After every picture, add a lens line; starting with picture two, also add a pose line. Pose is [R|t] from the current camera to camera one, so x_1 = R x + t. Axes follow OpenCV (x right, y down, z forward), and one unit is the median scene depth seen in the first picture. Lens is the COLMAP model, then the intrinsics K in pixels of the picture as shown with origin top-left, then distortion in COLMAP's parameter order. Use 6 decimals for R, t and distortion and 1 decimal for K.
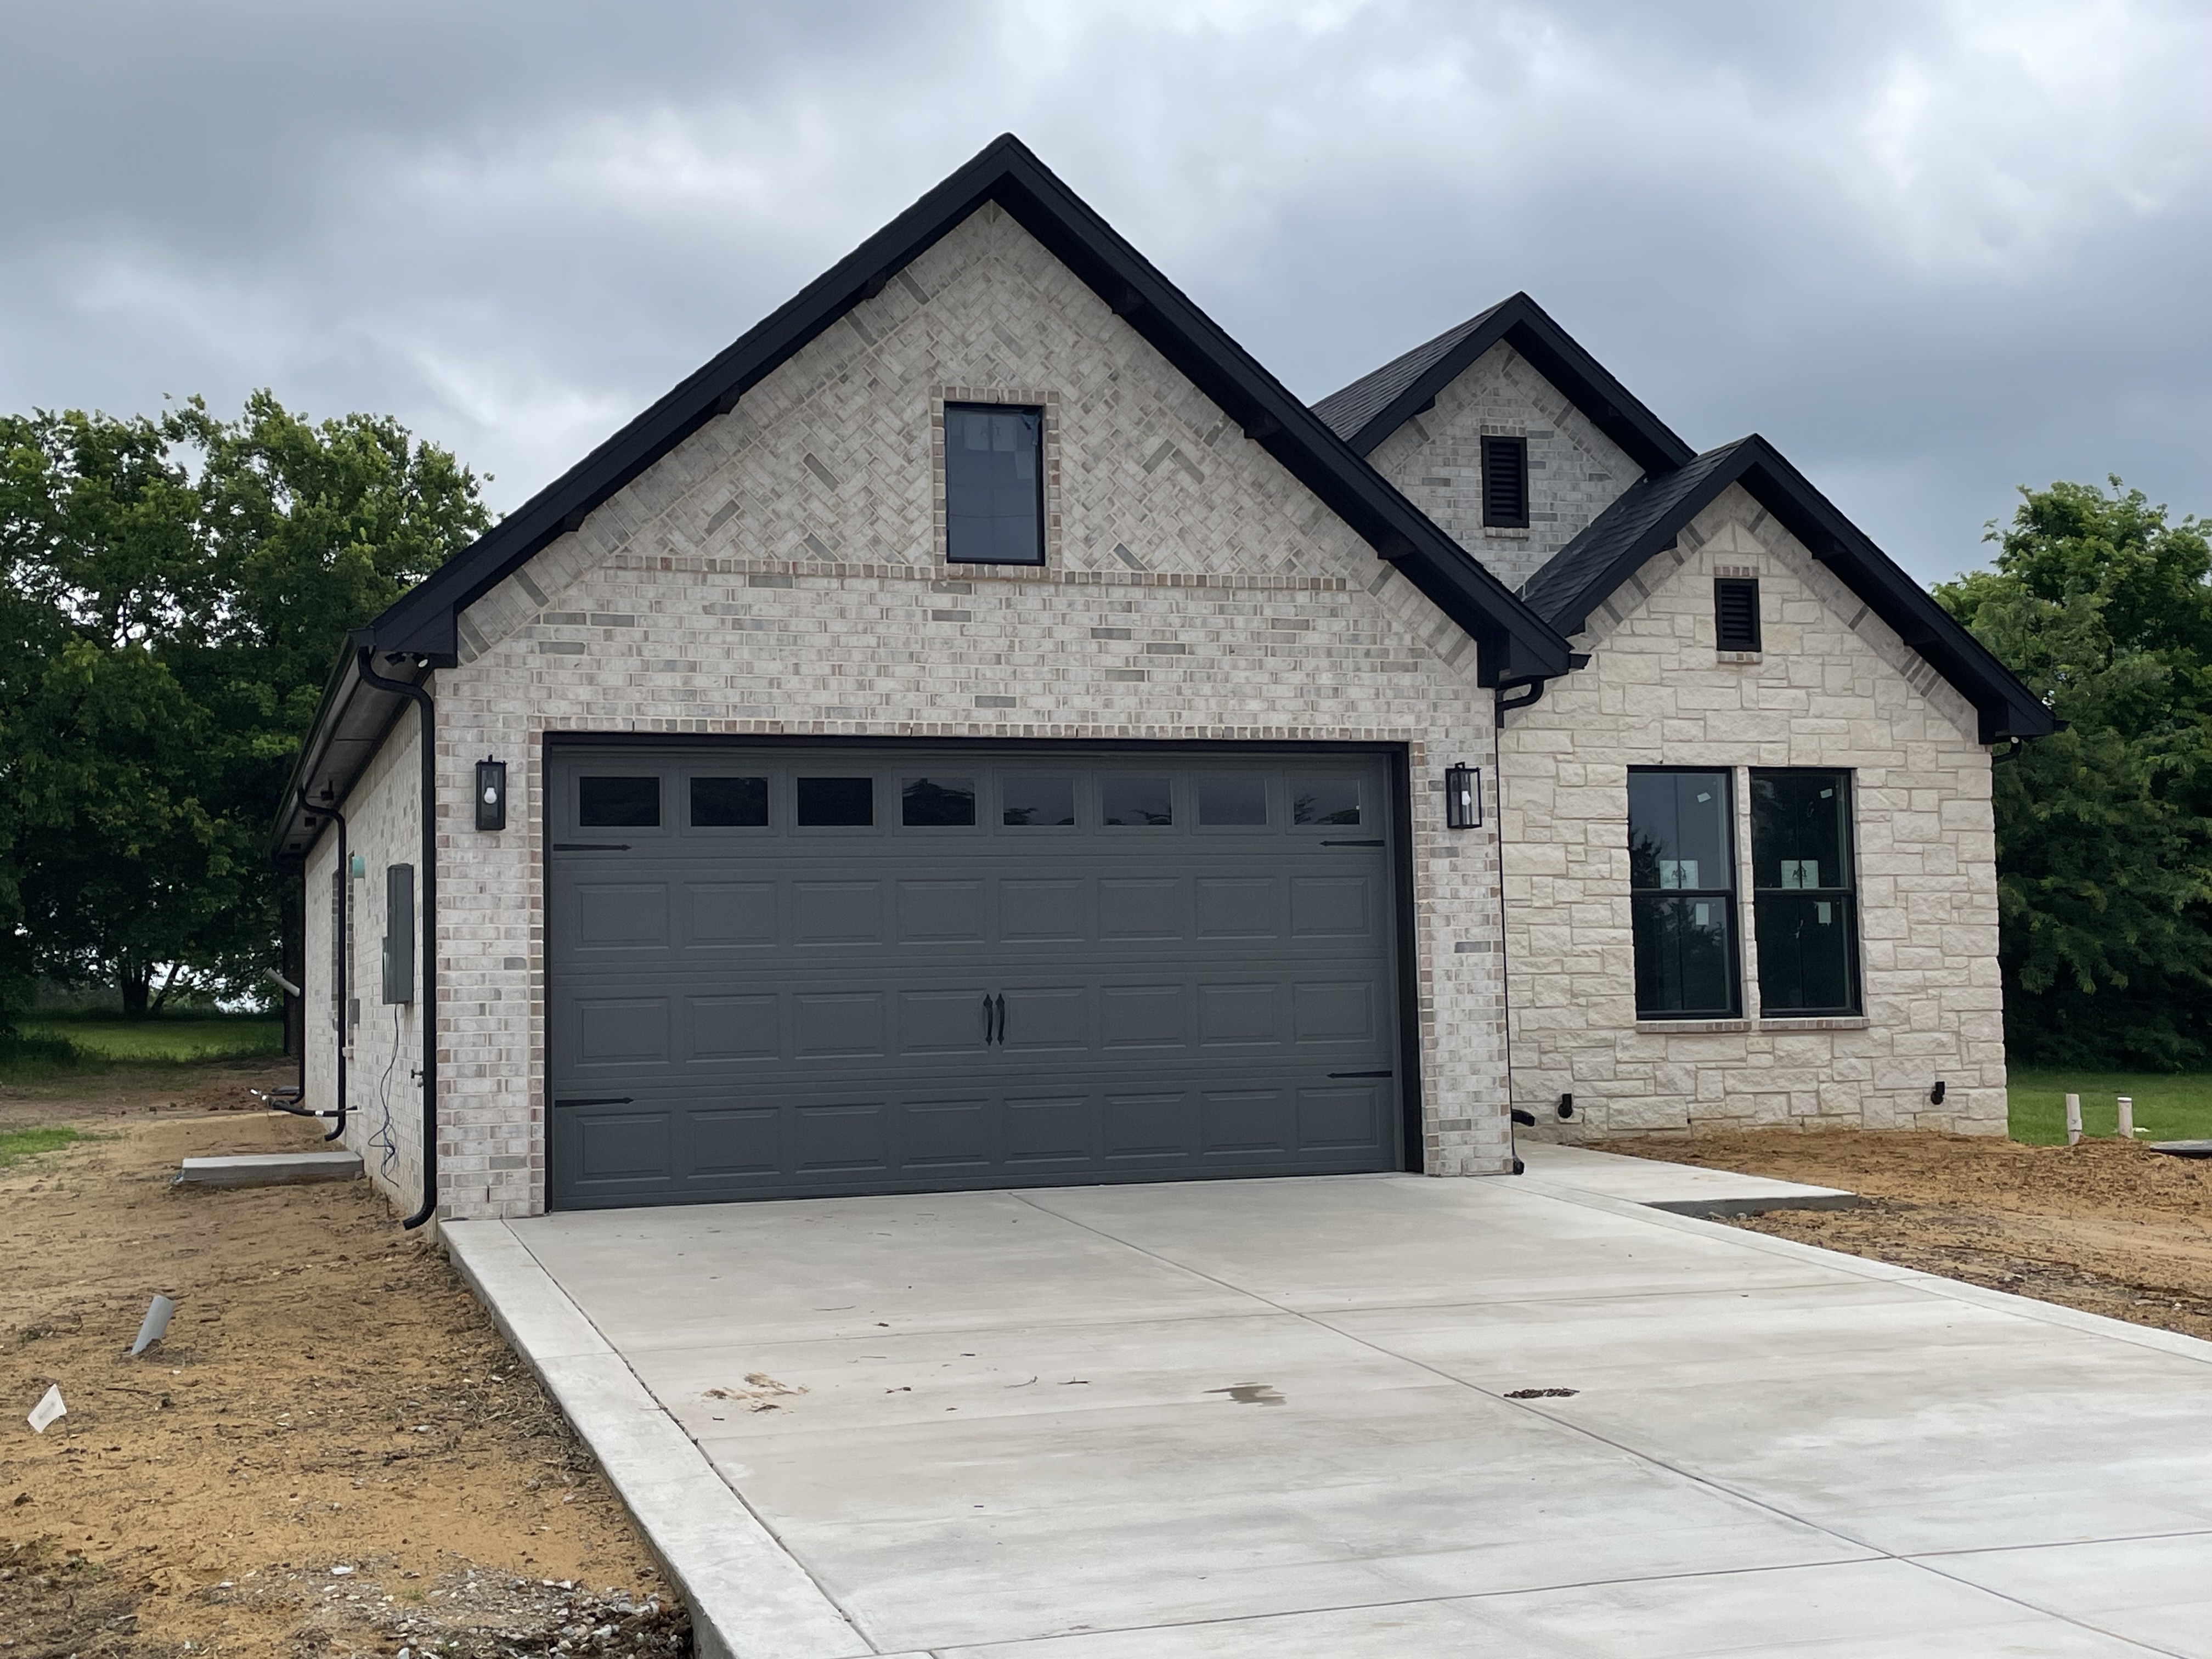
lens RADIAL K [[2678.9, 0, 1071.8], [0, 2678.9, 794.7], [0, 0, 1]] dist [0.132424, 0.000000]
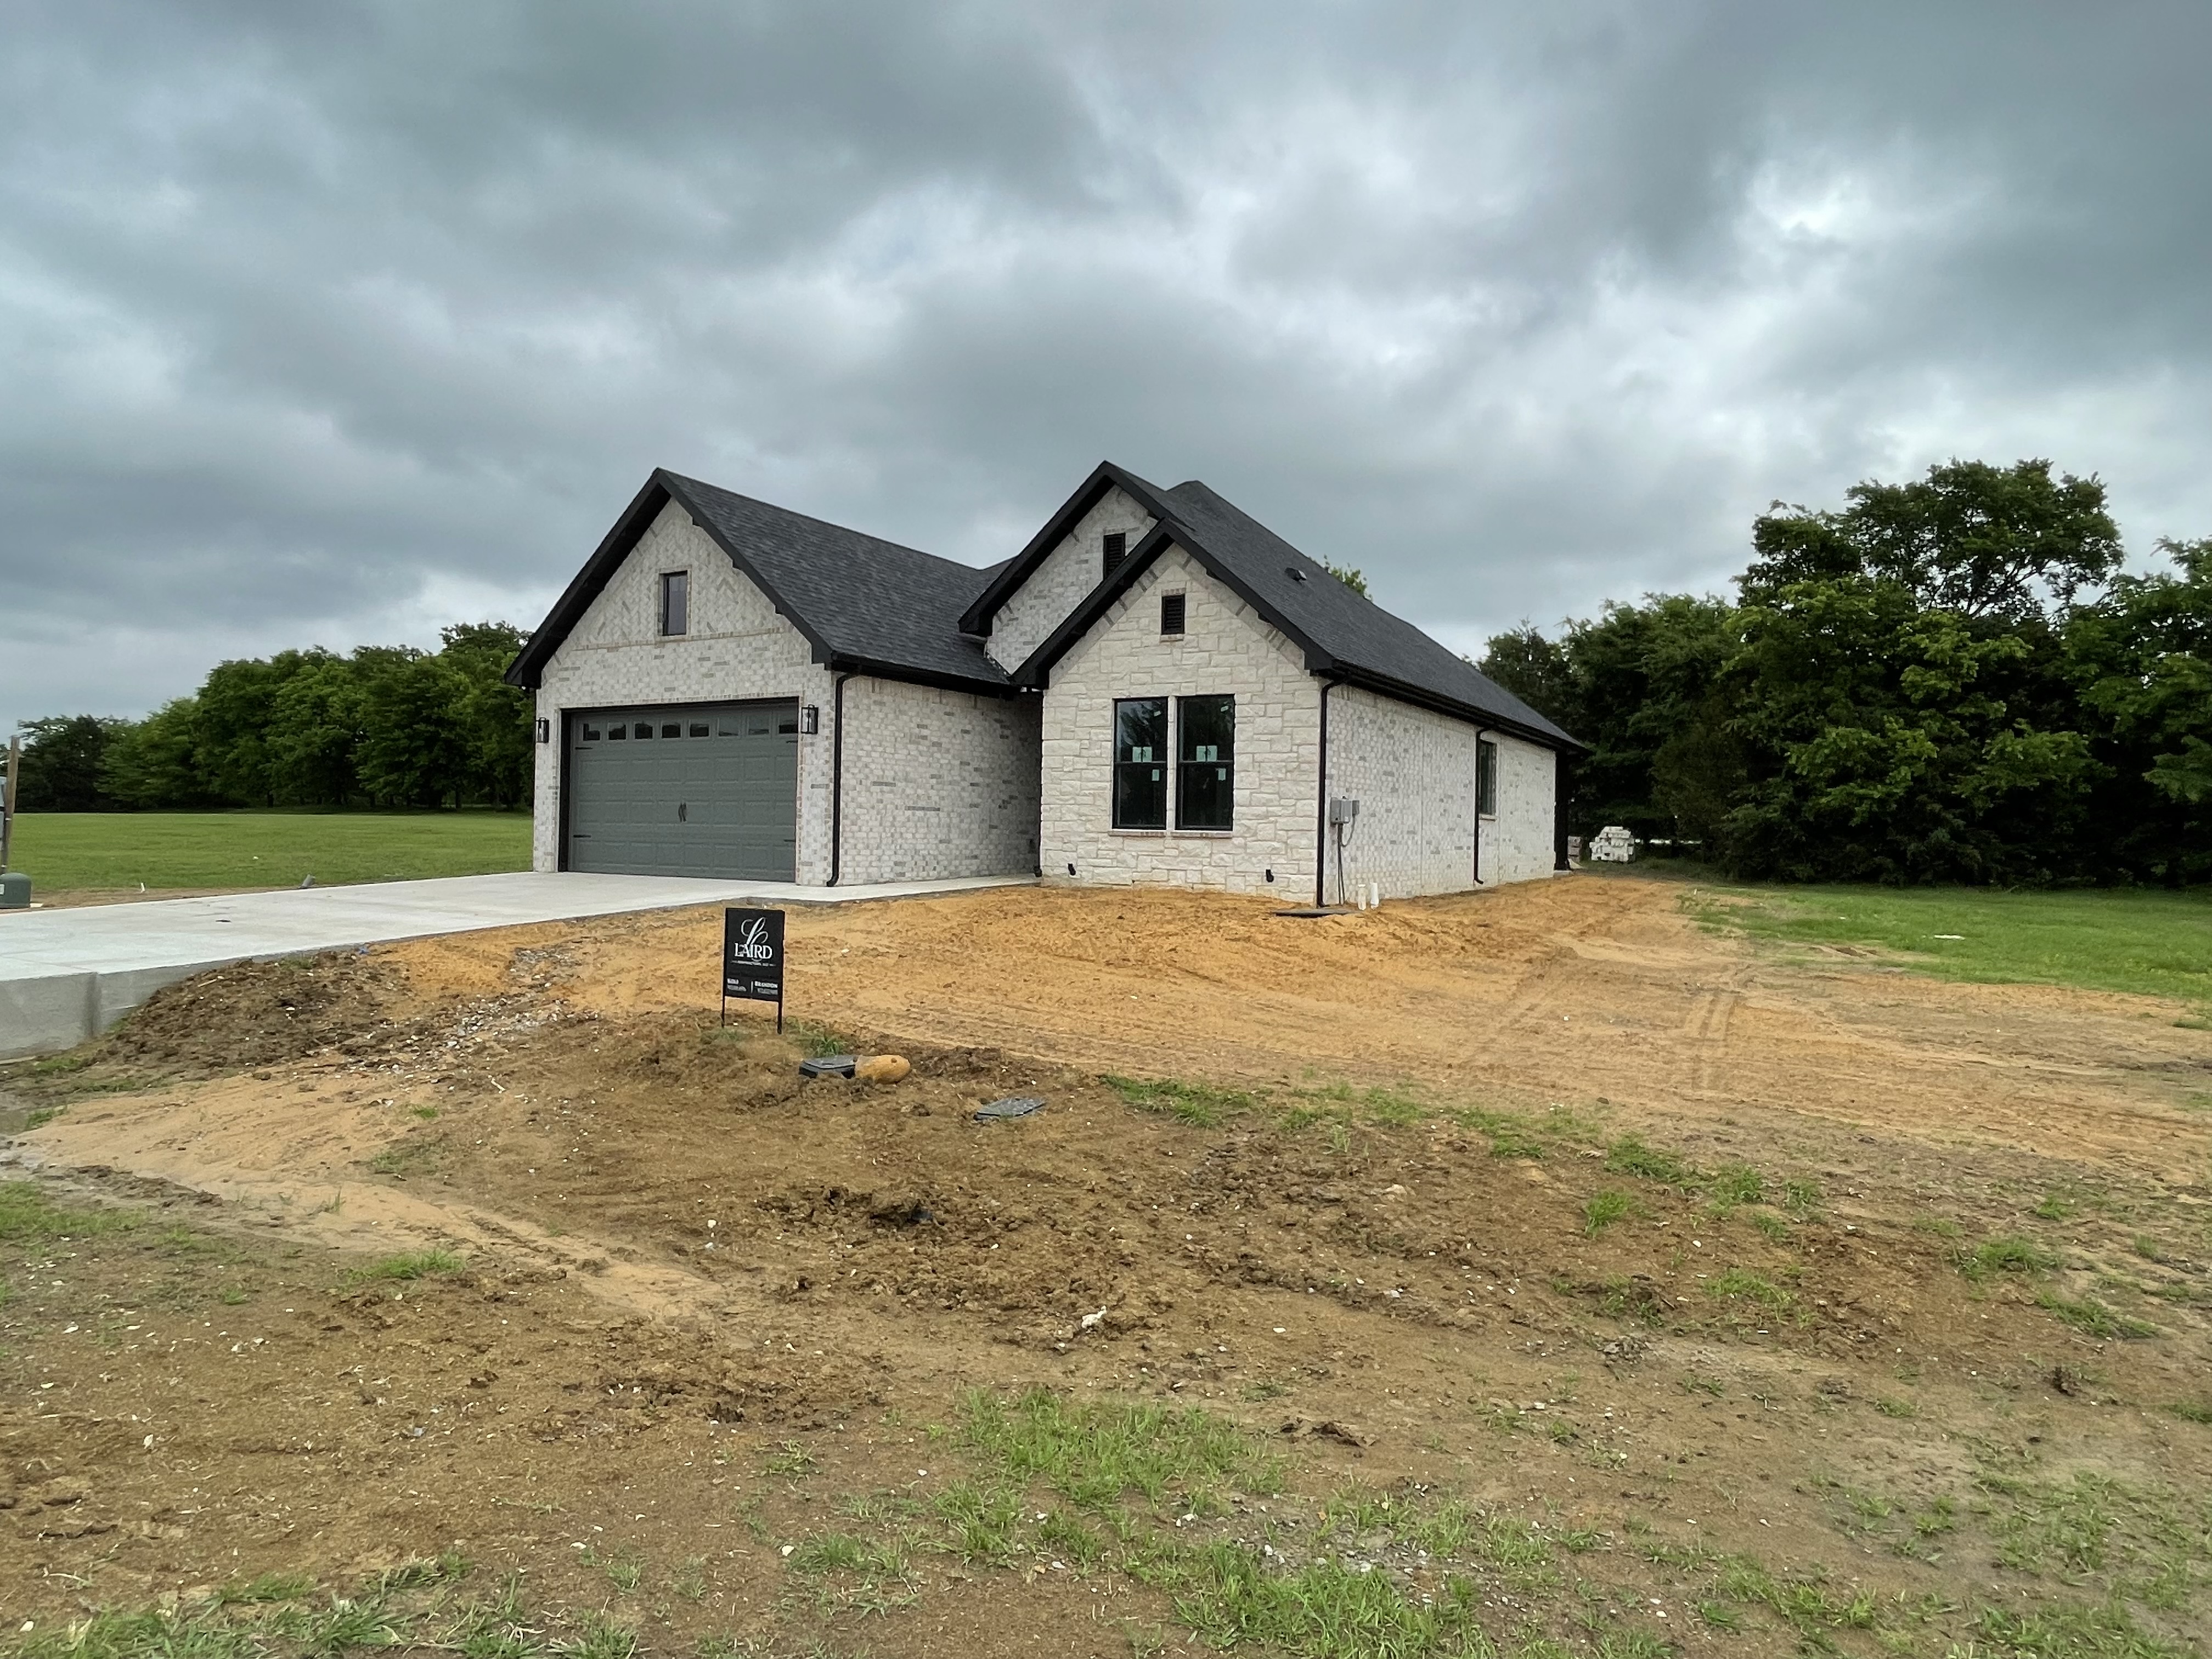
lens RADIAL K [[1262.0, 0, 1100.9], [0, 1262.0, 821.9], [0, 0, 1]] dist [0.004416, 0.000186]
pose [[0.657470, 0.026263, -0.753022, 1.145226], [0.024594, 0.998112, 0.056285, 0.033972], [0.753079, -0.055526, 0.655583, 0.500918]]
